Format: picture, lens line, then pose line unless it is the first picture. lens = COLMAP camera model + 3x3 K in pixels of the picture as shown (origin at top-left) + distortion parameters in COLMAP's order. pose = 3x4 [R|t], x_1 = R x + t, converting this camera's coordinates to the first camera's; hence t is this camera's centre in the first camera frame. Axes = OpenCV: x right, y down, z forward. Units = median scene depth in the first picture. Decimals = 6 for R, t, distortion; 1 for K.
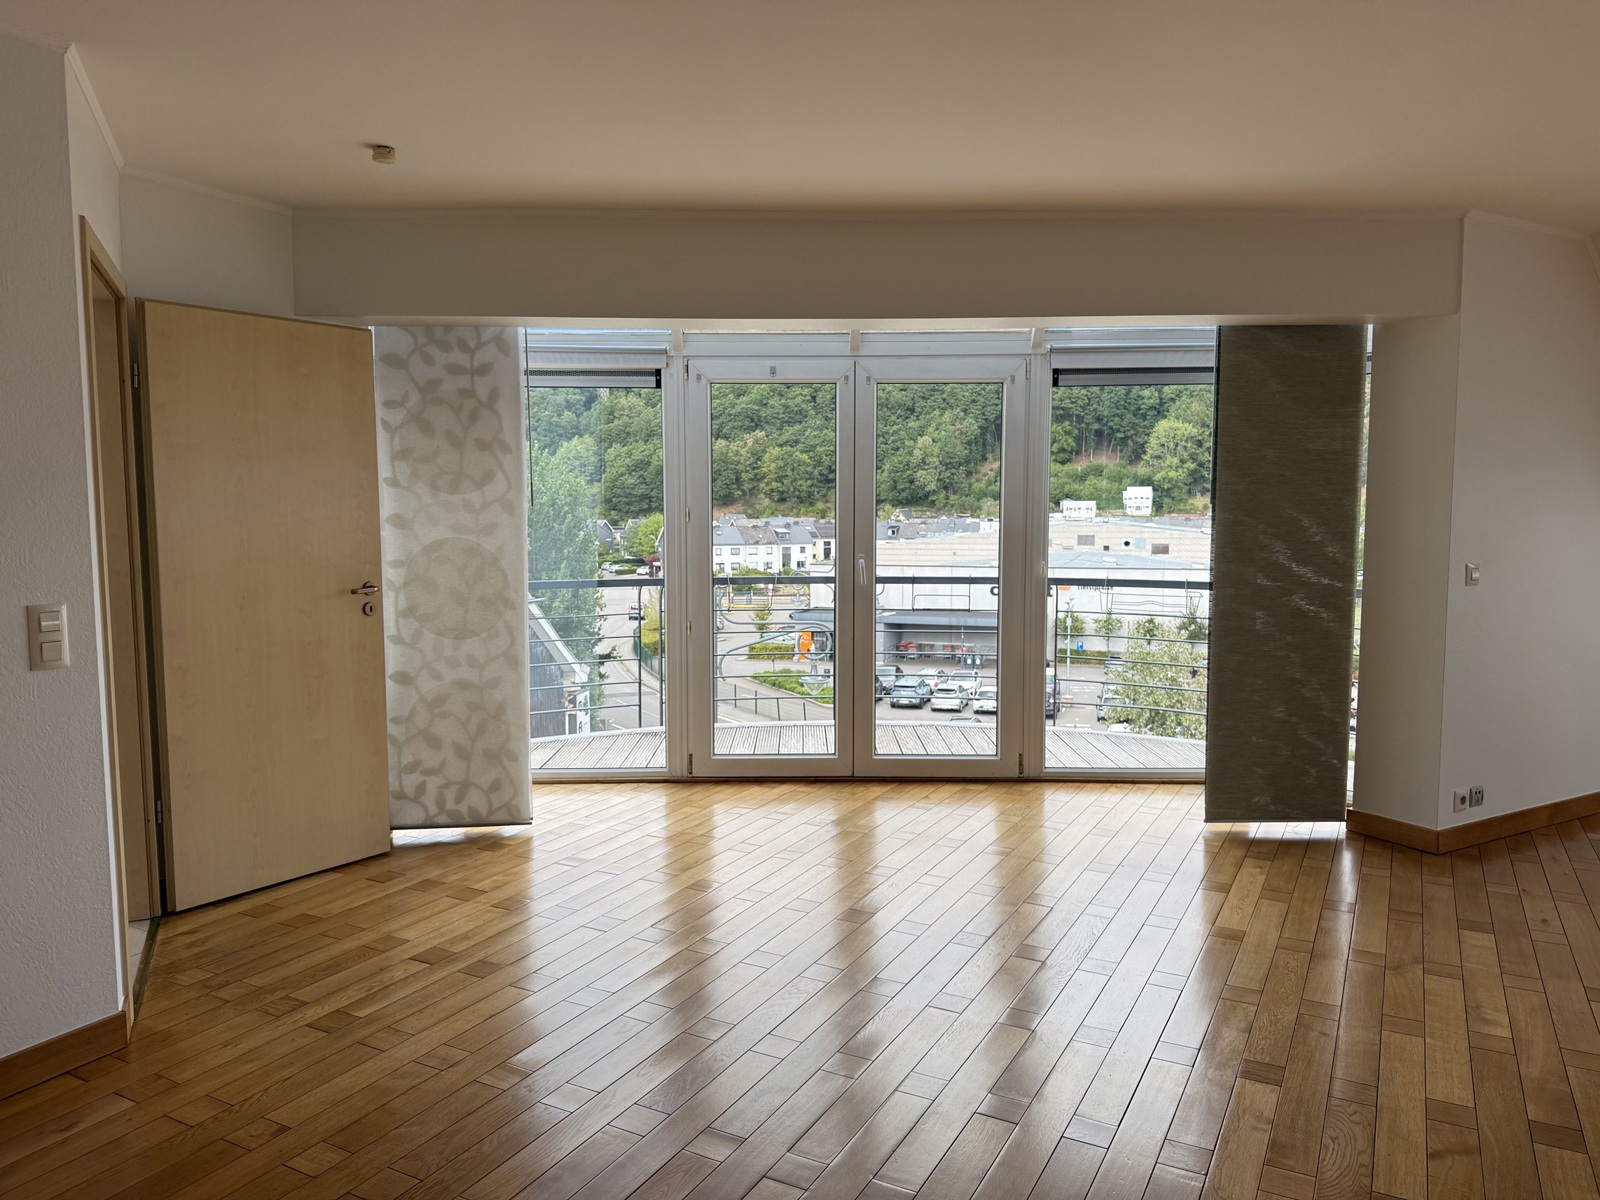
lens RADIAL K [[1121.1, 0, 803.9], [0, 1121.1, 601.2], [0, 0, 1]] dist [0.141914, -0.206825]
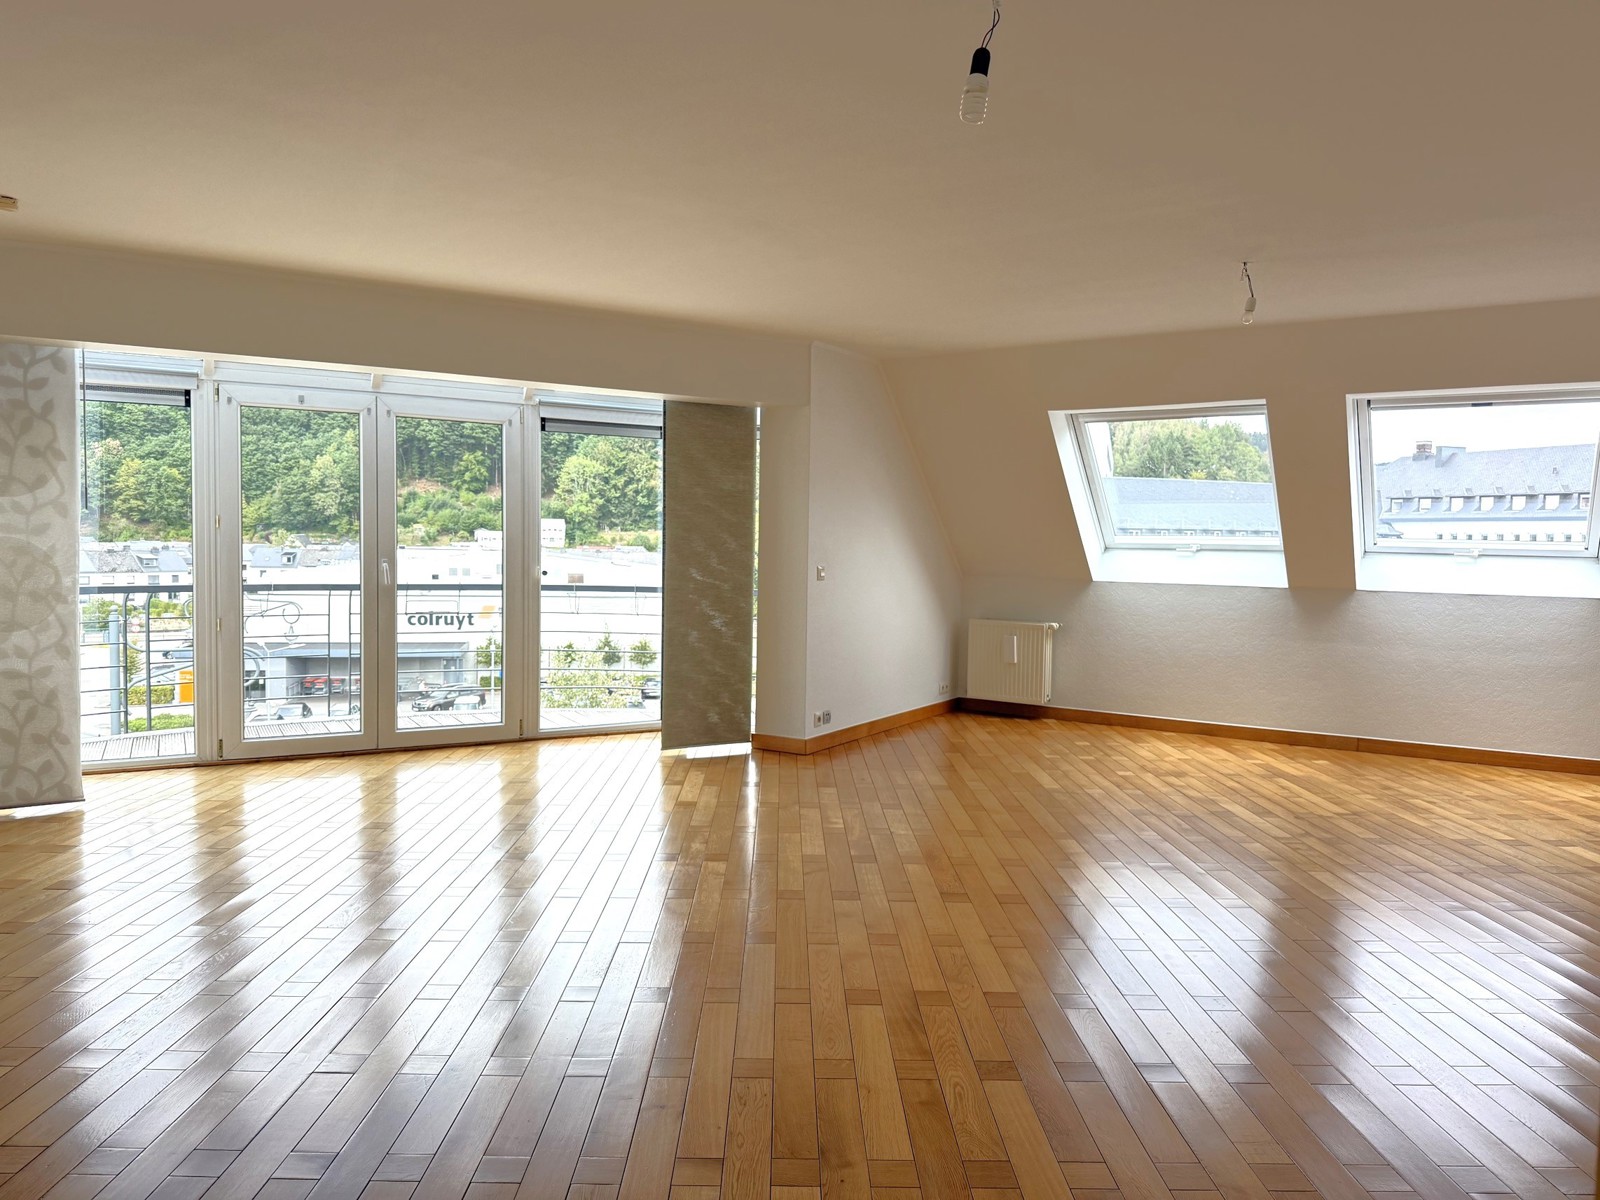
lens RADIAL K [[1121.1, 0, 803.9], [0, 1121.1, 601.2], [0, 0, 1]] dist [0.141914, -0.206825]
pose [[0.874492, -0.009052, 0.484955, -0.146728], [0.022228, 0.999523, -0.021425, 0.038320], [-0.484530, 0.029515, 0.874277, -0.265142]]
